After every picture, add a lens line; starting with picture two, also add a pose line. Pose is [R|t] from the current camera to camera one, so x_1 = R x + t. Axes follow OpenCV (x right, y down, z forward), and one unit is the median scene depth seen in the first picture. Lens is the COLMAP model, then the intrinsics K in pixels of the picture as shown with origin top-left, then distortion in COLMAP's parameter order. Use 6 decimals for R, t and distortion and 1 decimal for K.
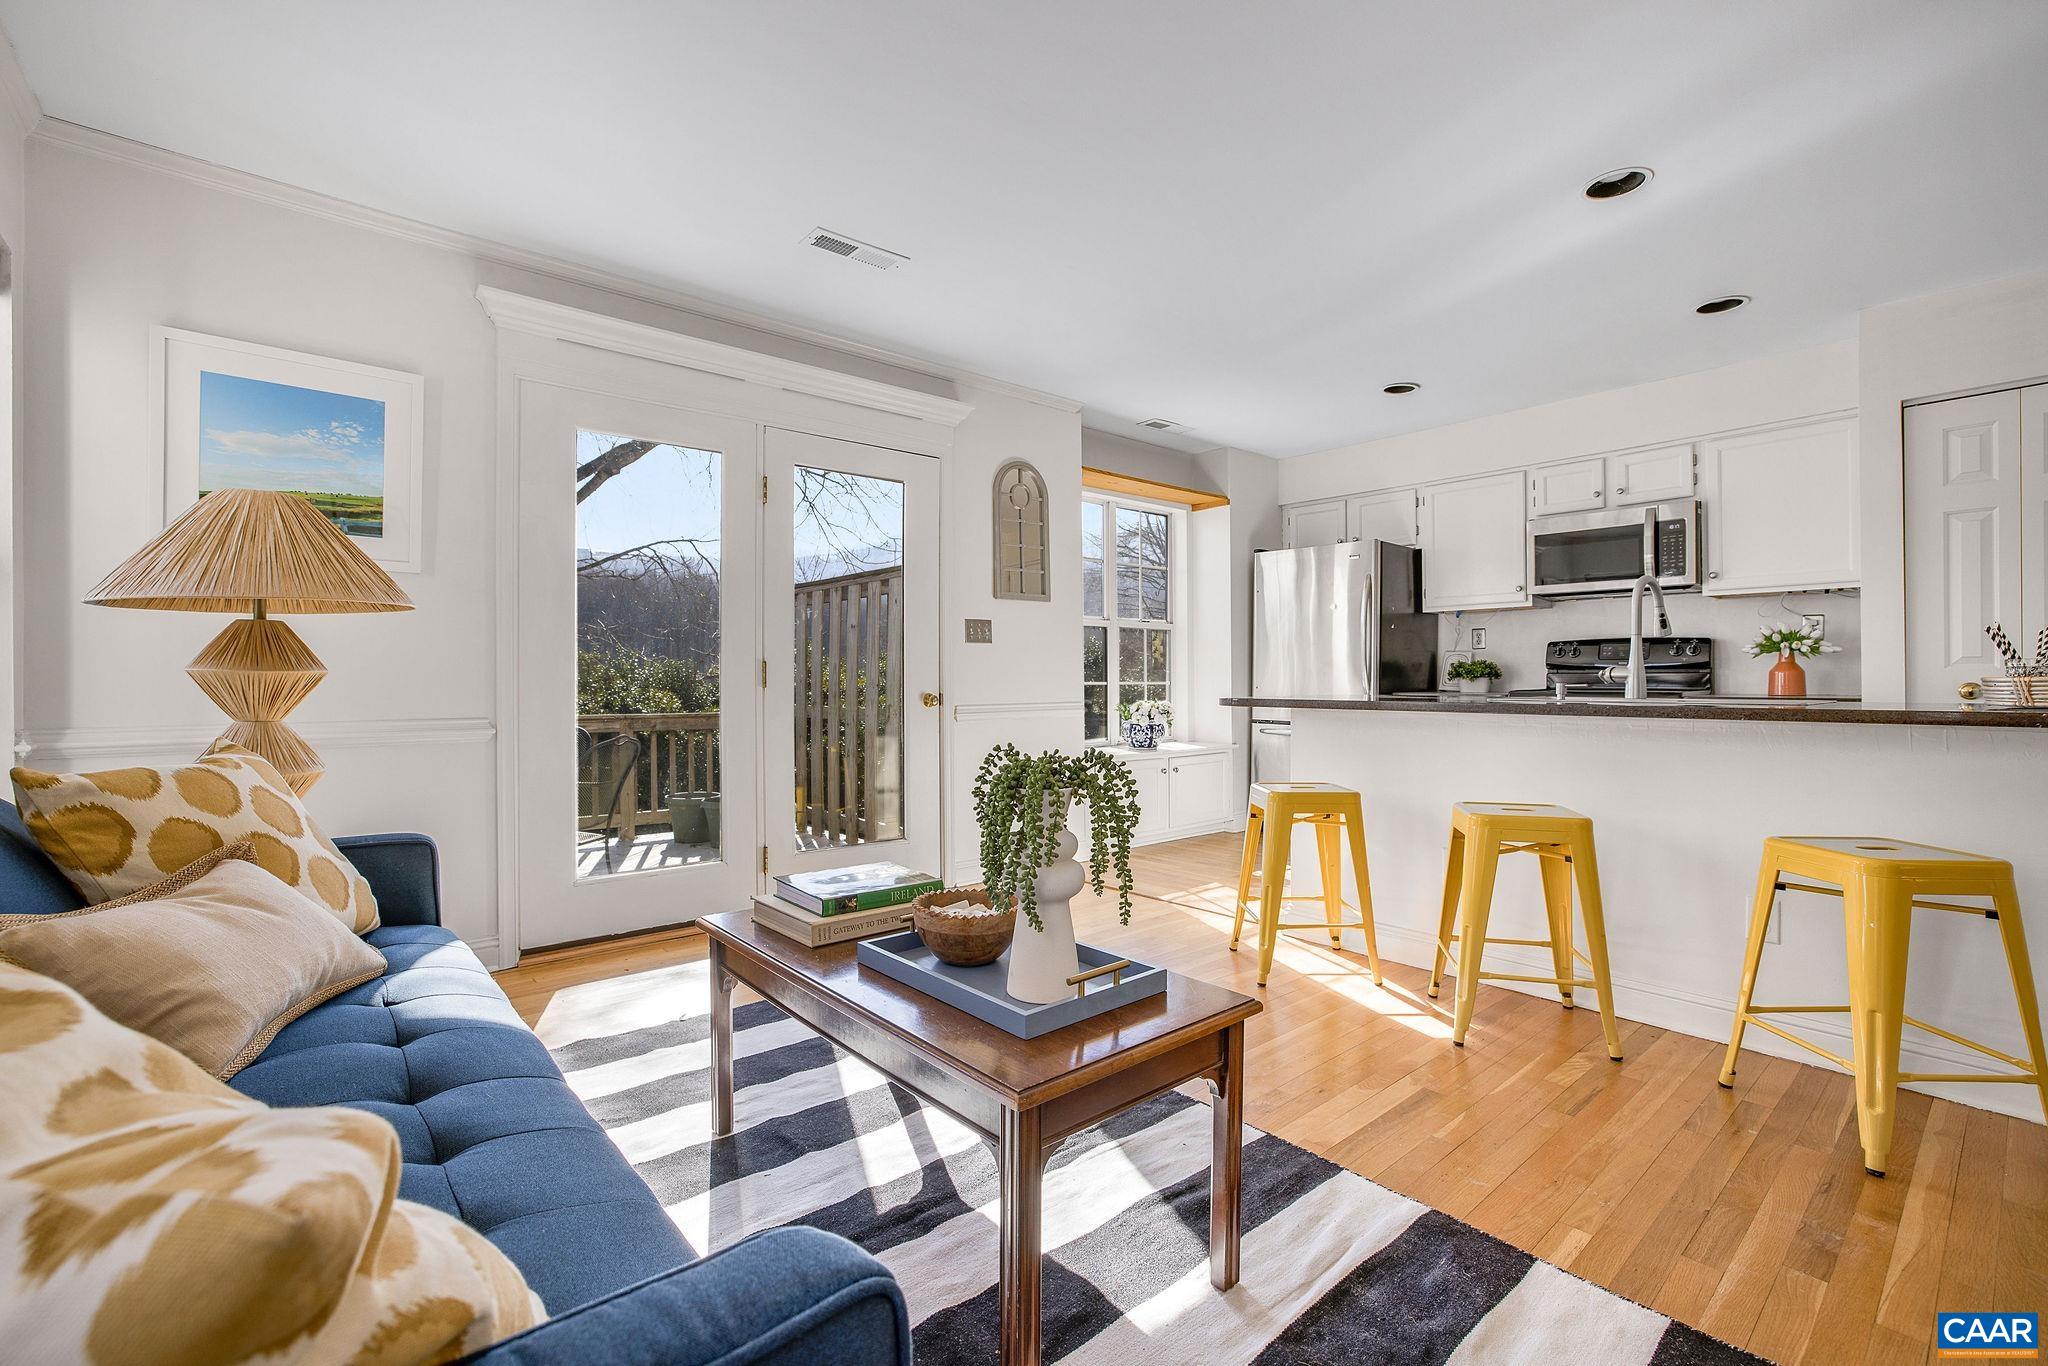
lens RADIAL K [[886.1, 0, 1025.9], [0, 886.1, 674.8], [0, 0, 1]] dist [-0.047707, 0.016566]
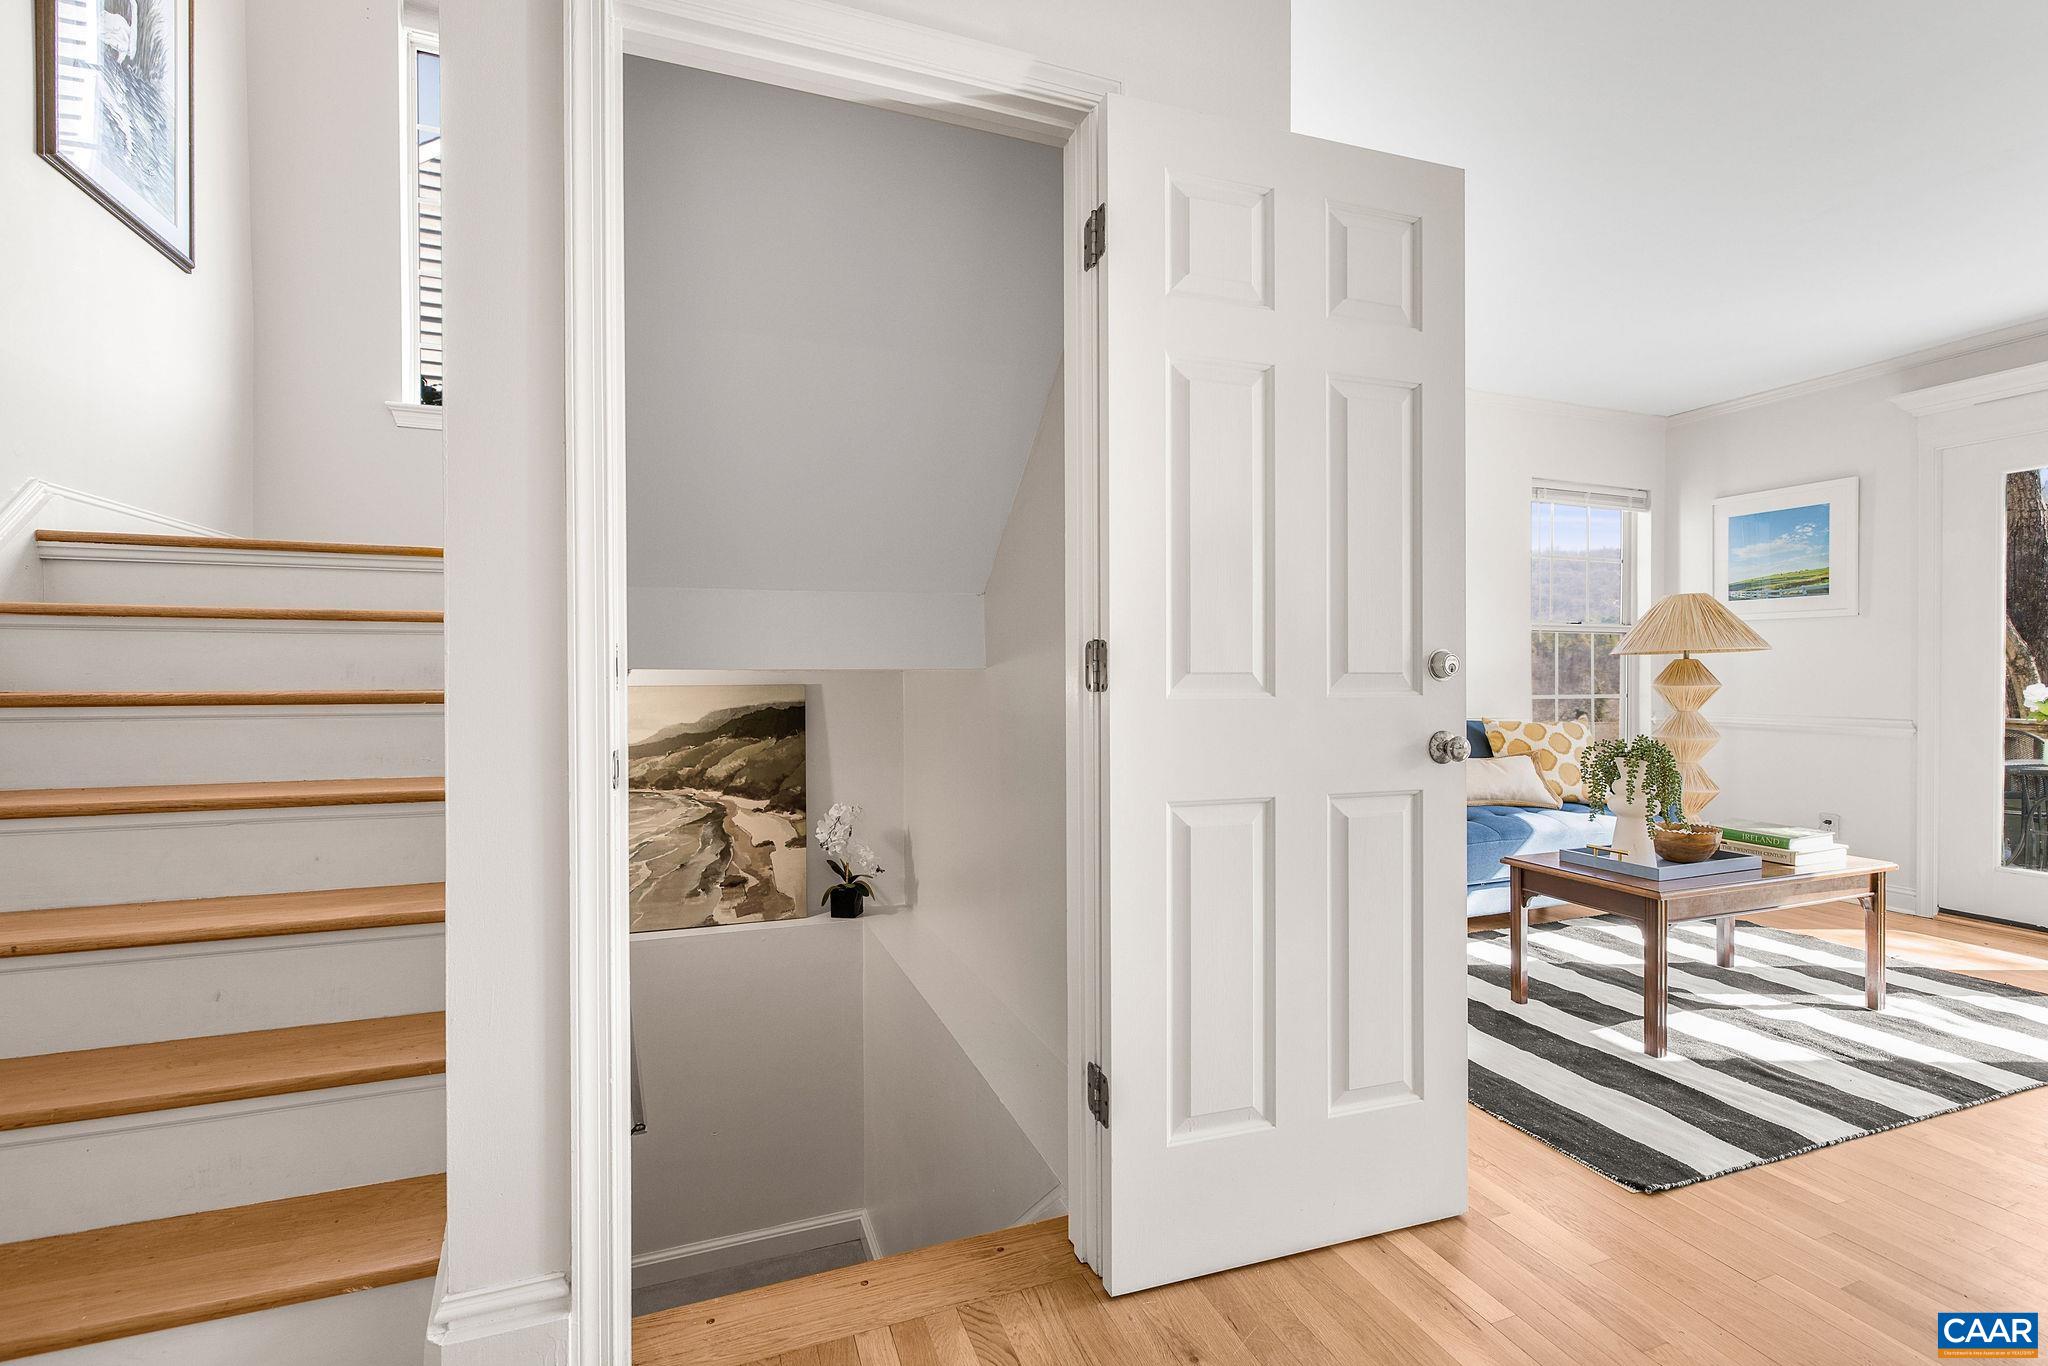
lens RADIAL K [[900.9, 0, 1009.2], [0, 900.9, 680.3], [0, 0, 1]] dist [-0.001333, 0.000160]
pose [[-0.349220, 0.009976, -0.936988, 1.376396], [0.006605, 0.999945, 0.008184, -0.037652], [0.937017, -0.003331, -0.349267, 0.251193]]
